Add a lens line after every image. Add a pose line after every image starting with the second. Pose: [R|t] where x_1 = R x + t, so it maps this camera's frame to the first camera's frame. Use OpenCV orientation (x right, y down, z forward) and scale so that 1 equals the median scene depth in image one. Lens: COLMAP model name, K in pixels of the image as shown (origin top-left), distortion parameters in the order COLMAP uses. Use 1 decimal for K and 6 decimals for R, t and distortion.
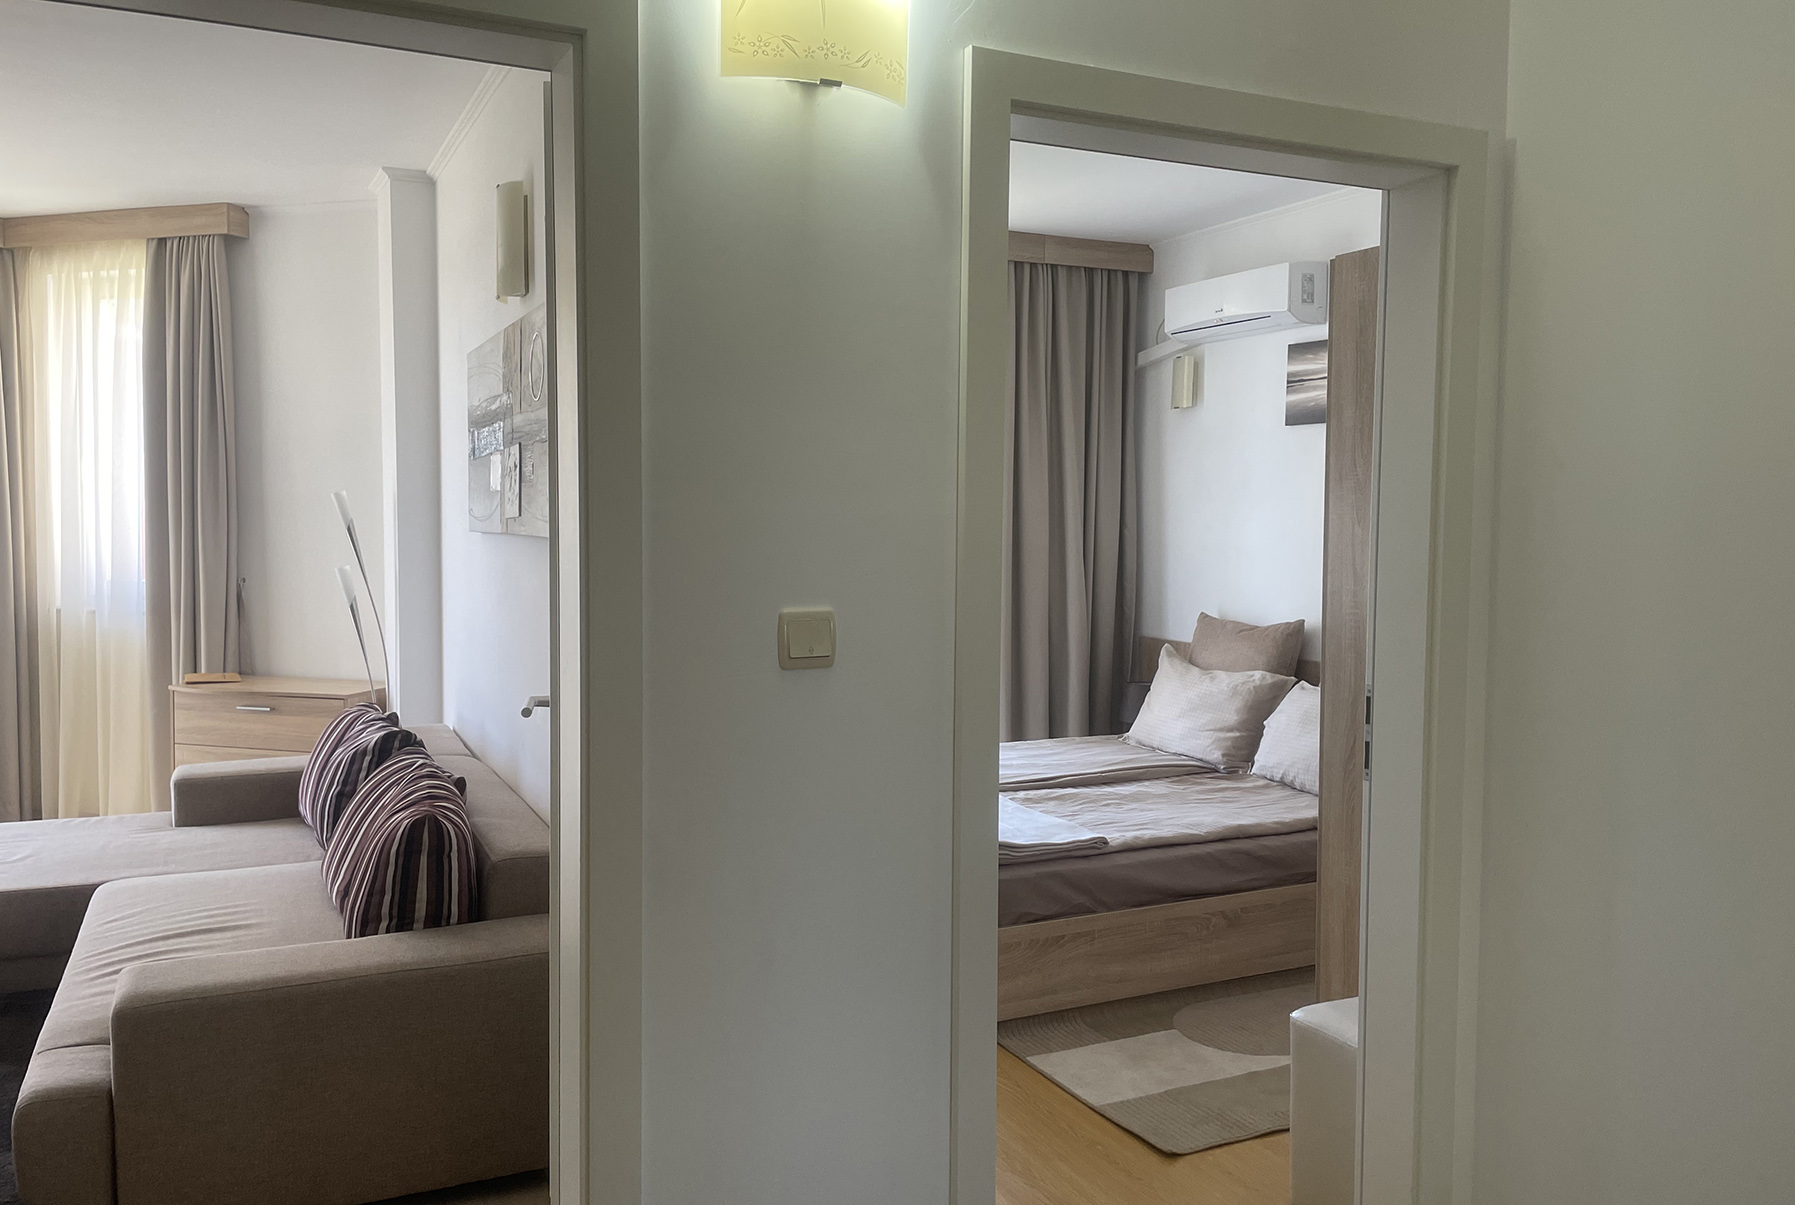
lens RADIAL K [[1374.0, 0, 893.3], [0, 1374.0, 598.9], [0, 0, 1]] dist [0.063598, -0.112592]
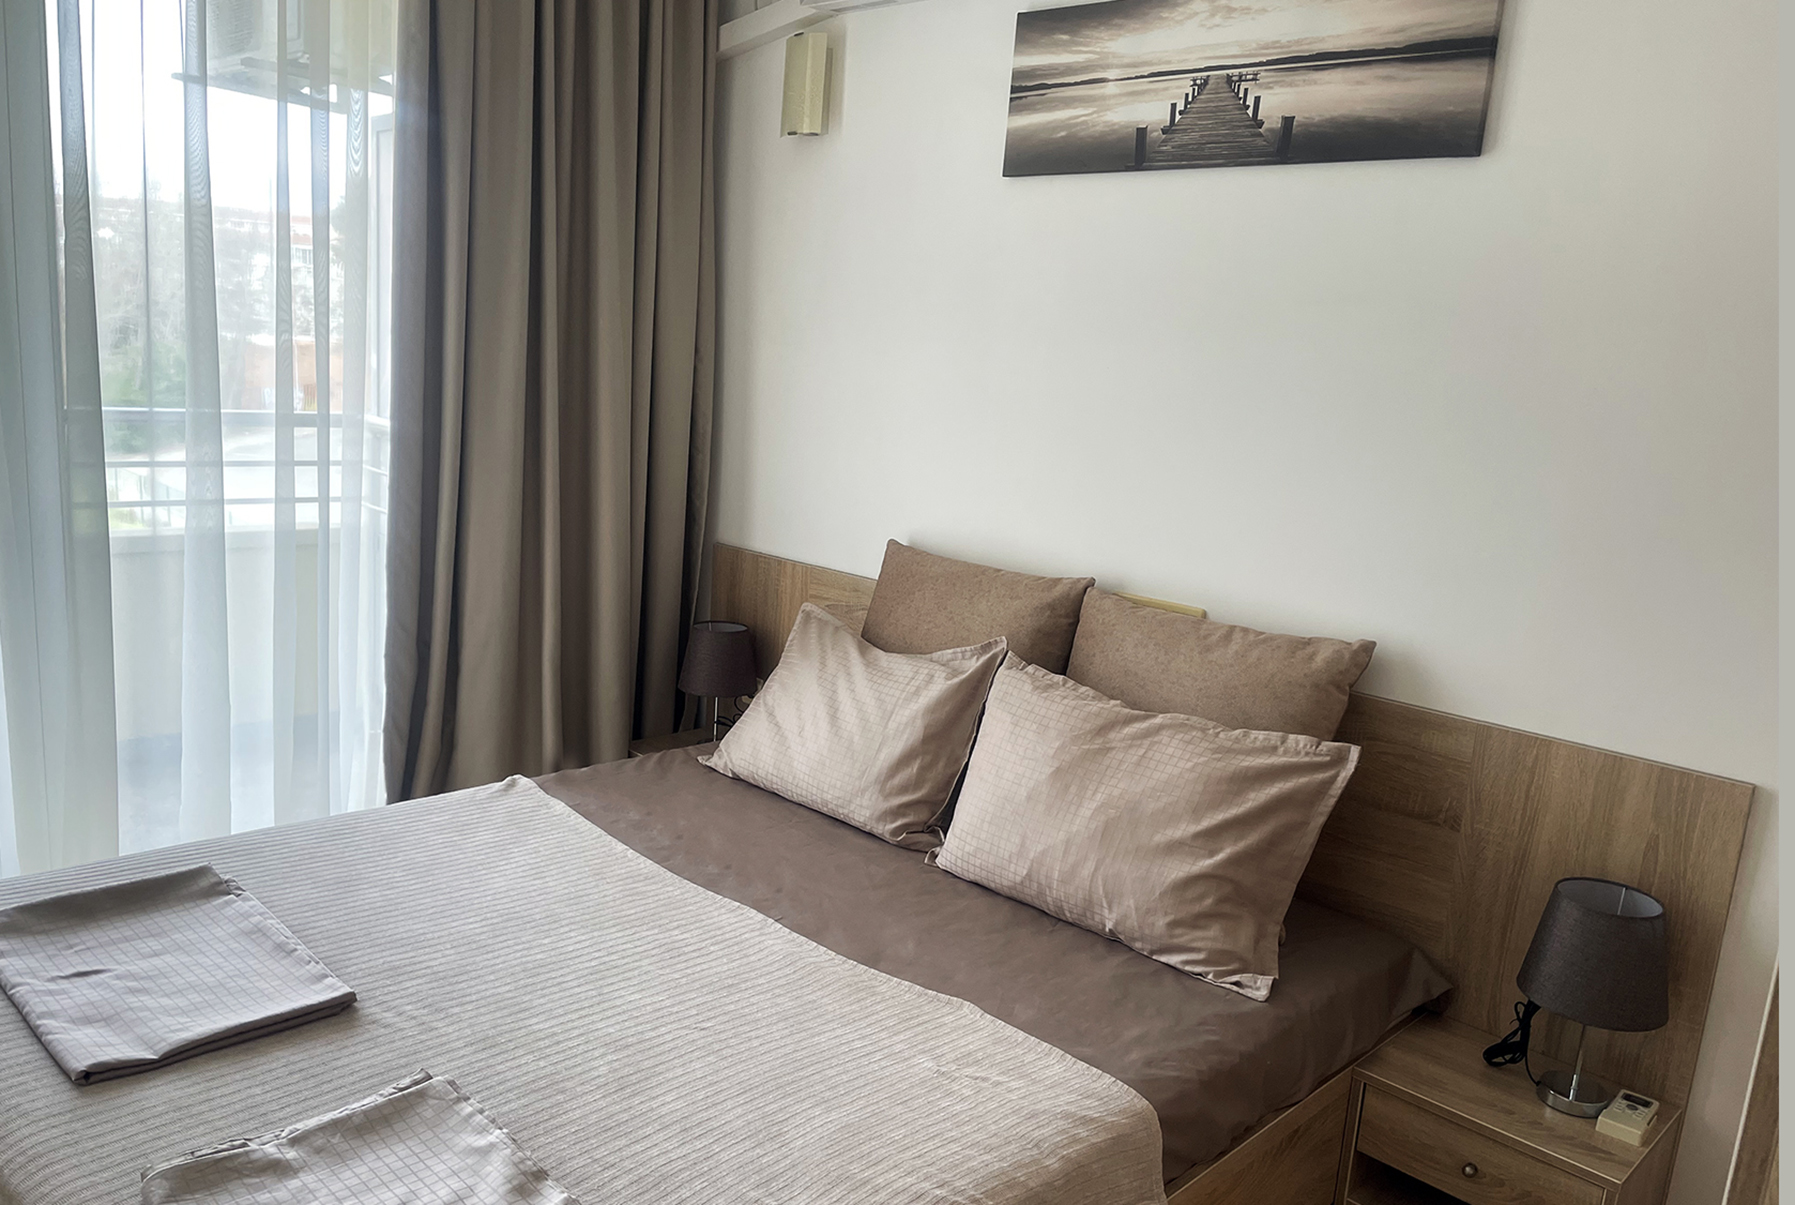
lens RADIAL K [[1374.0, 0, 894.6], [0, 1374.0, 617.7], [0, 0, 1]] dist [0.063598, -0.112592]
pose [[0.933099, 0.002227, 0.359613, 0.050199], [-0.050426, 0.990912, 0.124704, -0.018612], [-0.356067, -0.134495, 0.924731, 0.491556]]
